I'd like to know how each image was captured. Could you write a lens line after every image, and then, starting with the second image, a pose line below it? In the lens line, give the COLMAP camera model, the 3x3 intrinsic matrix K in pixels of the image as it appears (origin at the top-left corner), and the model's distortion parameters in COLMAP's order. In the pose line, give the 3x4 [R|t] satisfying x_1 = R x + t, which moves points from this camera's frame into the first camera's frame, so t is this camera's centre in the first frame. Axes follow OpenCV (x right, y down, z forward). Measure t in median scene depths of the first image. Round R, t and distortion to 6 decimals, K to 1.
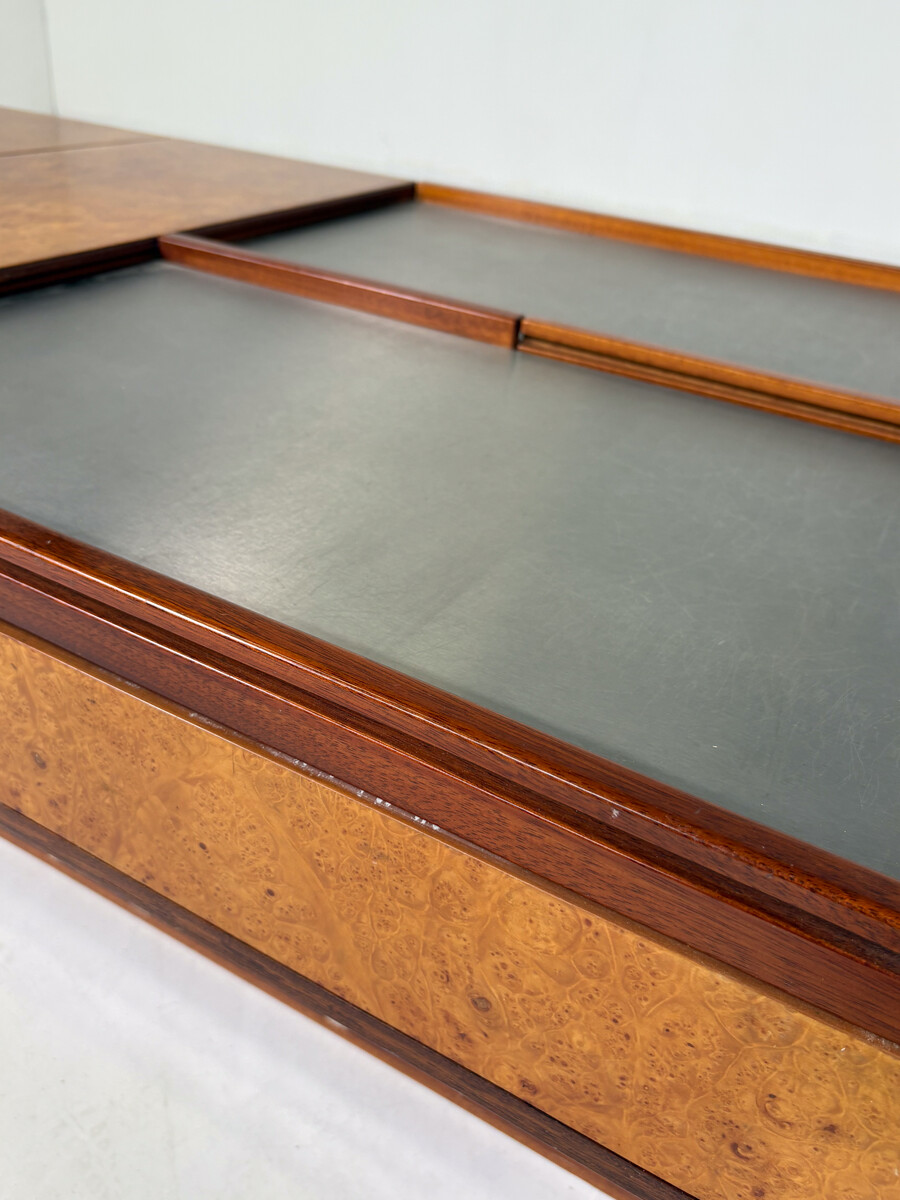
lens RADIAL K [[972.2, 0, 450.0], [0, 972.2, 600.0], [0, 0, 1]] dist [-0.006813, -0.003714]
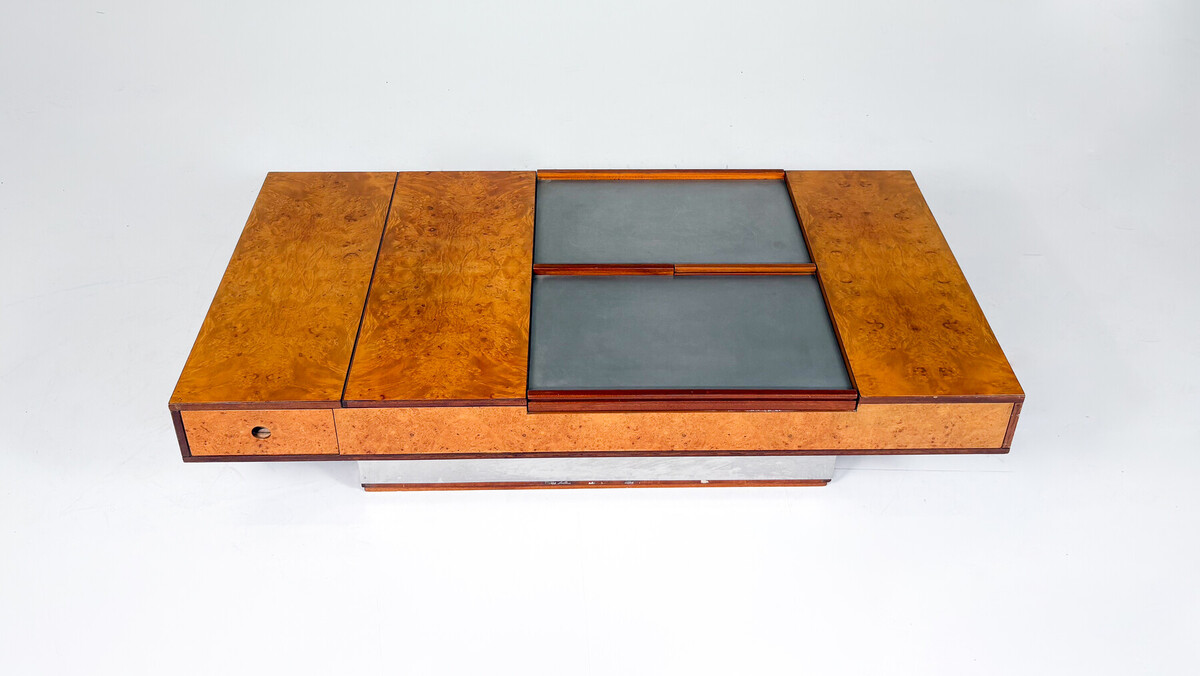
lens RADIAL K [[1066.7, 0, 594.9], [0, 1066.7, 153.1], [0, 0, 1]] dist [0.166762, -0.579623]
pose [[0.859273, -0.322597, 0.396966, -2.989886], [0.317290, 0.944859, 0.081040, -2.080498], [-0.401220, 0.056318, 0.914249, -4.534438]]
